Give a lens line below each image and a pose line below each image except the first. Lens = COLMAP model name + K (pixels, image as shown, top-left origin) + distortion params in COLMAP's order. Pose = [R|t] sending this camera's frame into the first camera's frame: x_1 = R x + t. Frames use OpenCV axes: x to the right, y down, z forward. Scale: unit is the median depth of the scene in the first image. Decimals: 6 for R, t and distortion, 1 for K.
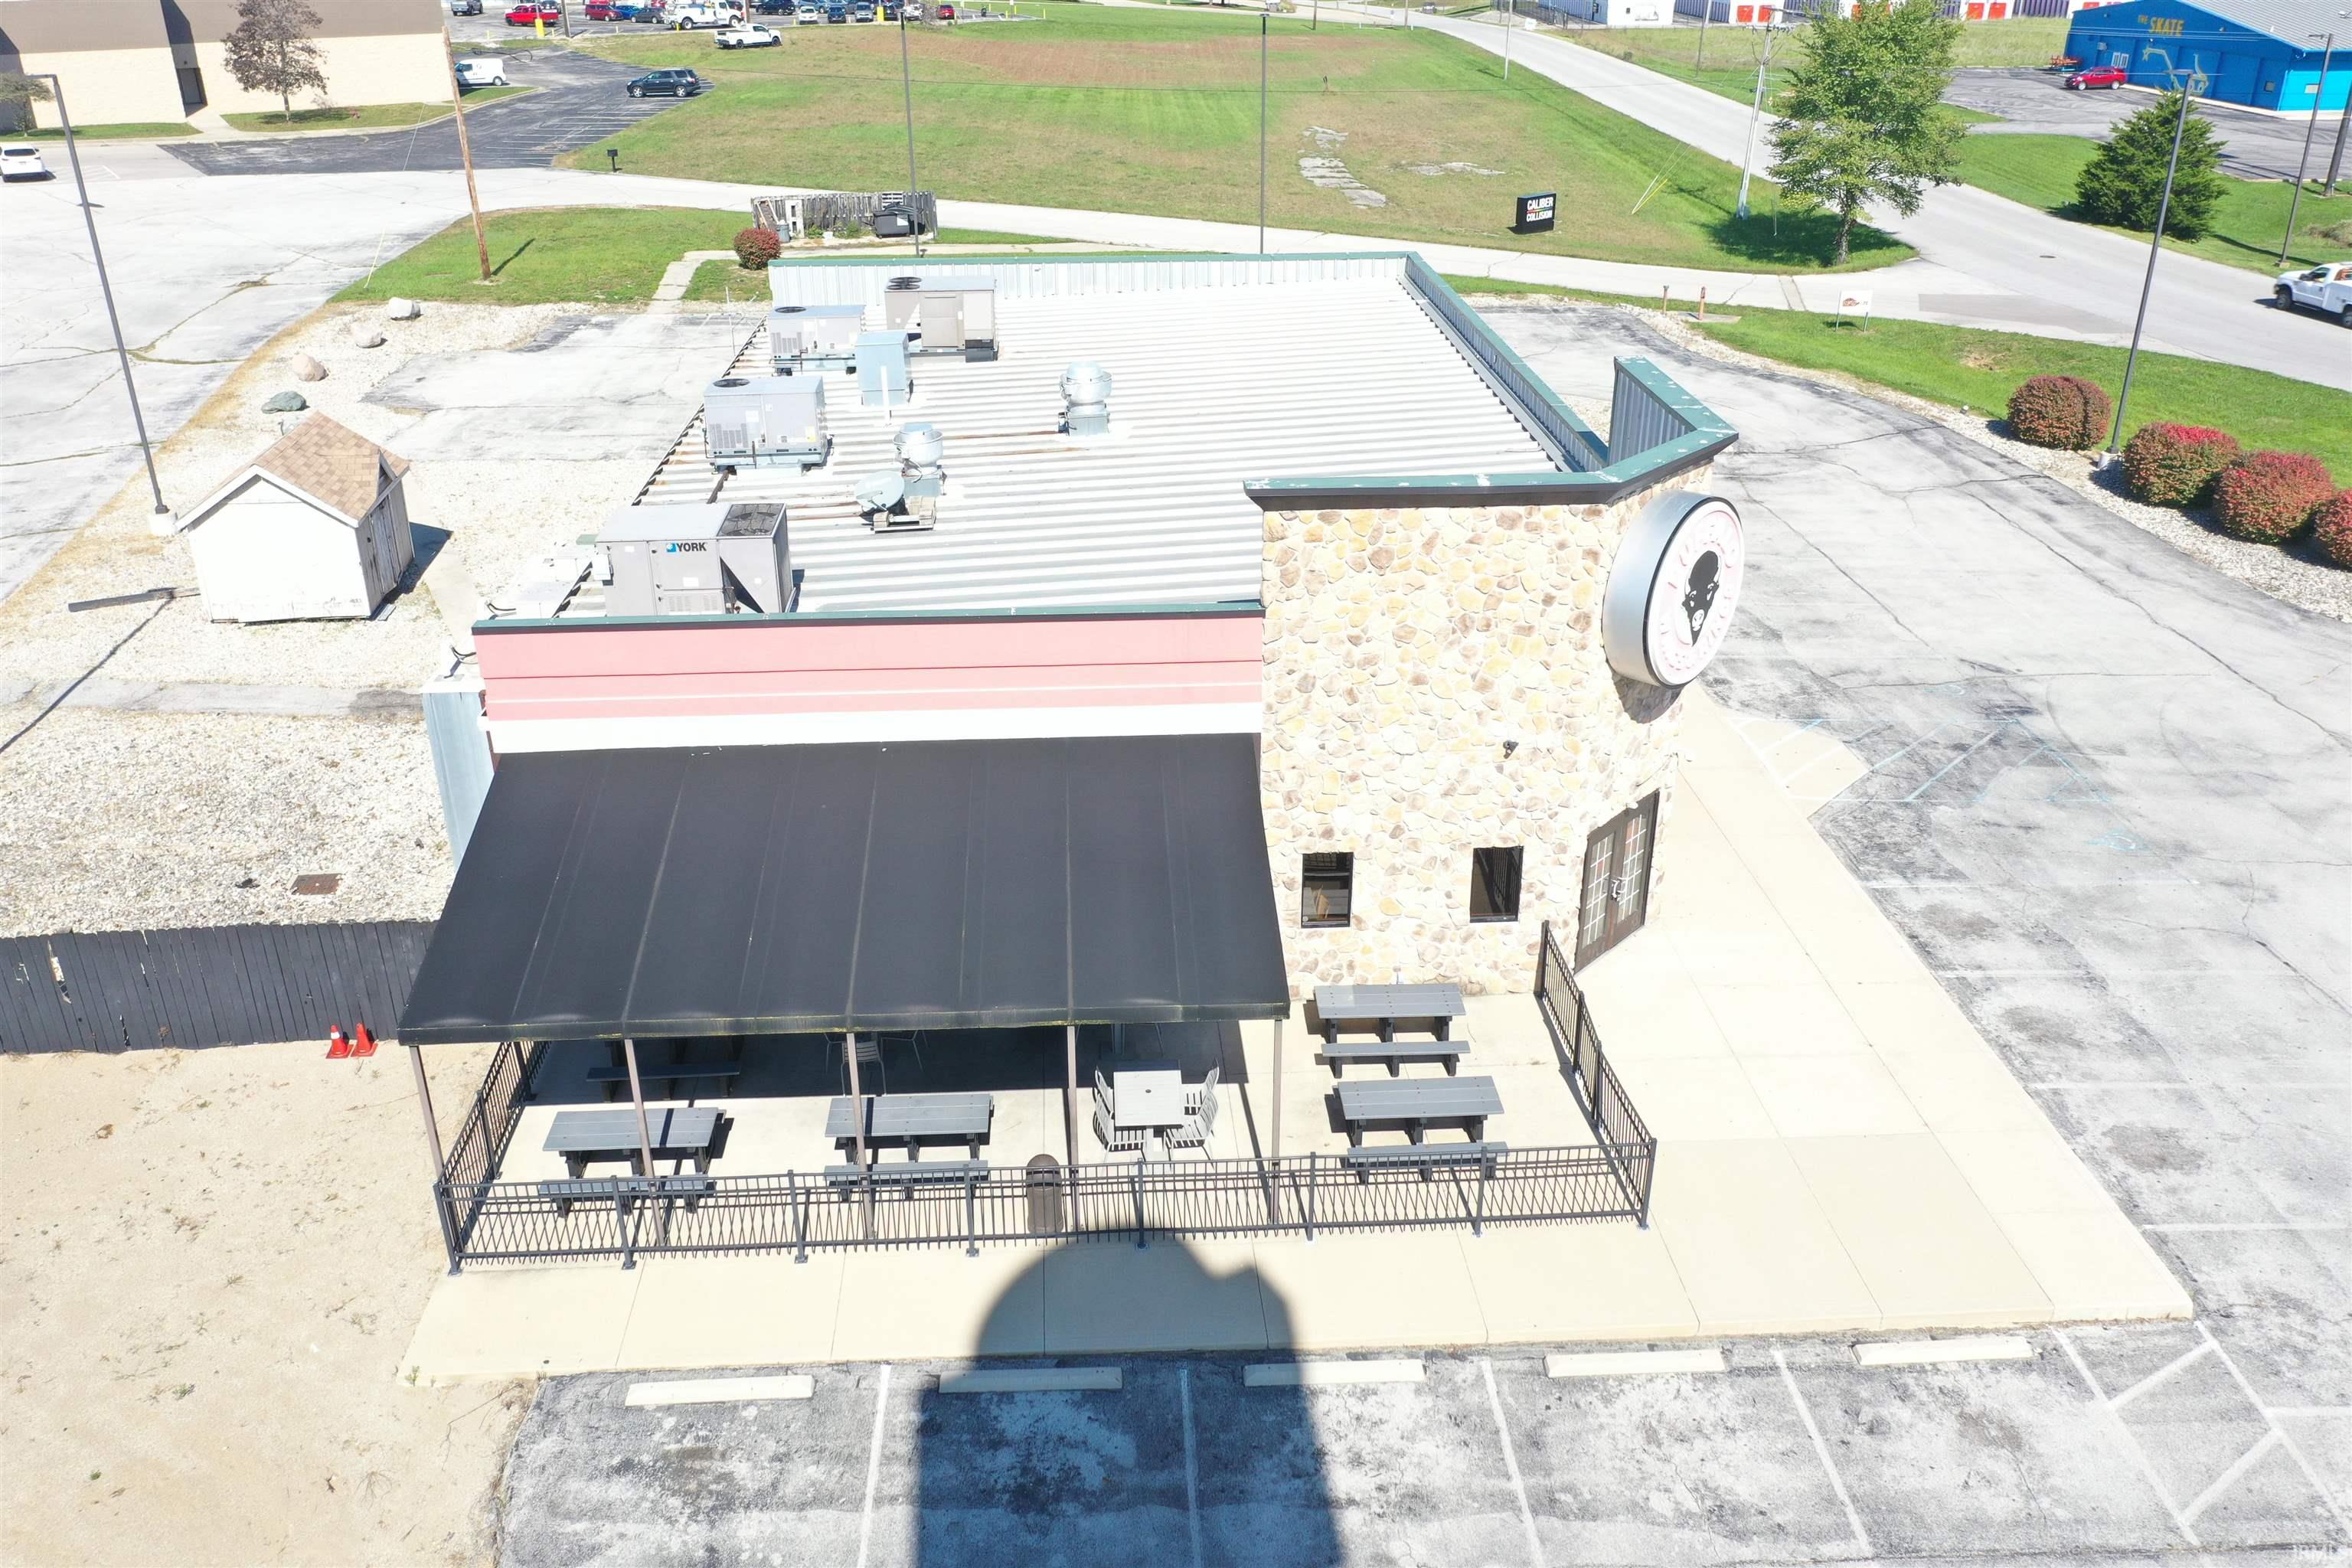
lens RADIAL K [[1860.3, 0, 1179.6], [0, 1860.3, 777.4], [0, 0, 1]] dist [0.000036, 0.000599]
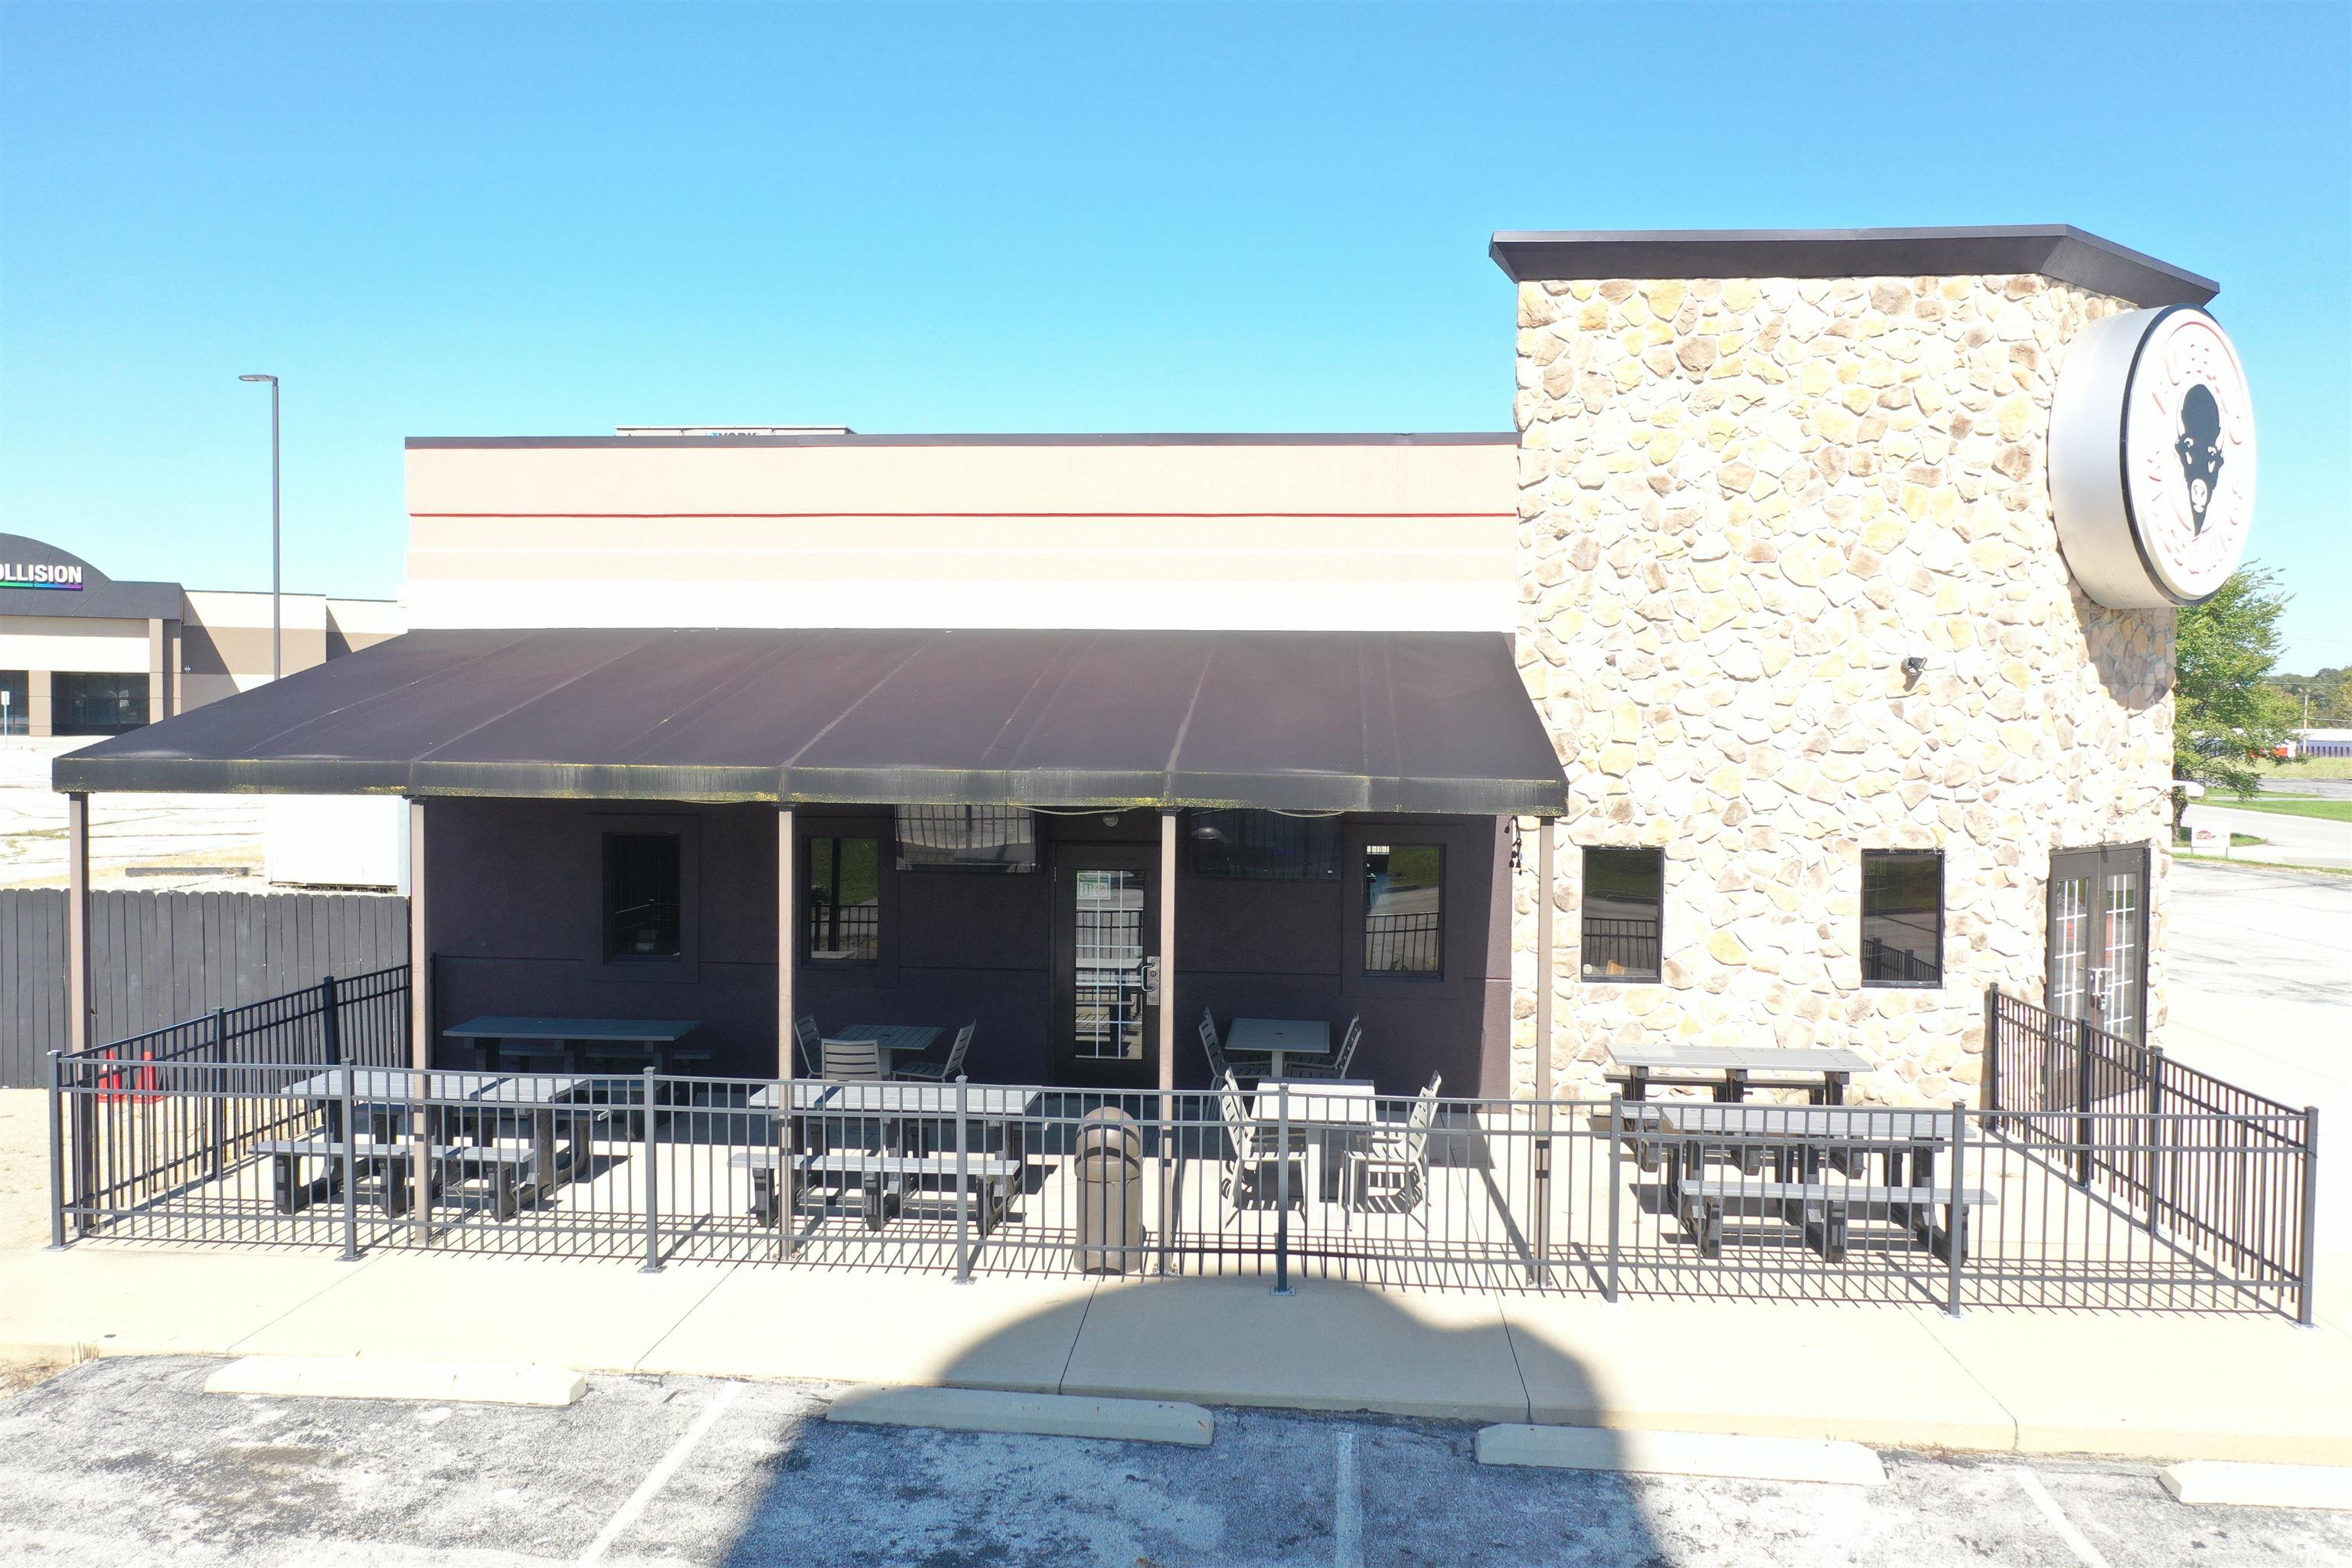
lens RADIAL K [[1860.3, 0, 1179.6], [0, 1860.3, 777.4], [0, 0, 1]] dist [0.000036, 0.000599]
pose [[0.990041, 0.016053, -0.139858, 0.019371], [-0.070597, 0.916139, -0.394594, 0.292514], [0.121795, 0.400538, 0.908149, 0.415865]]
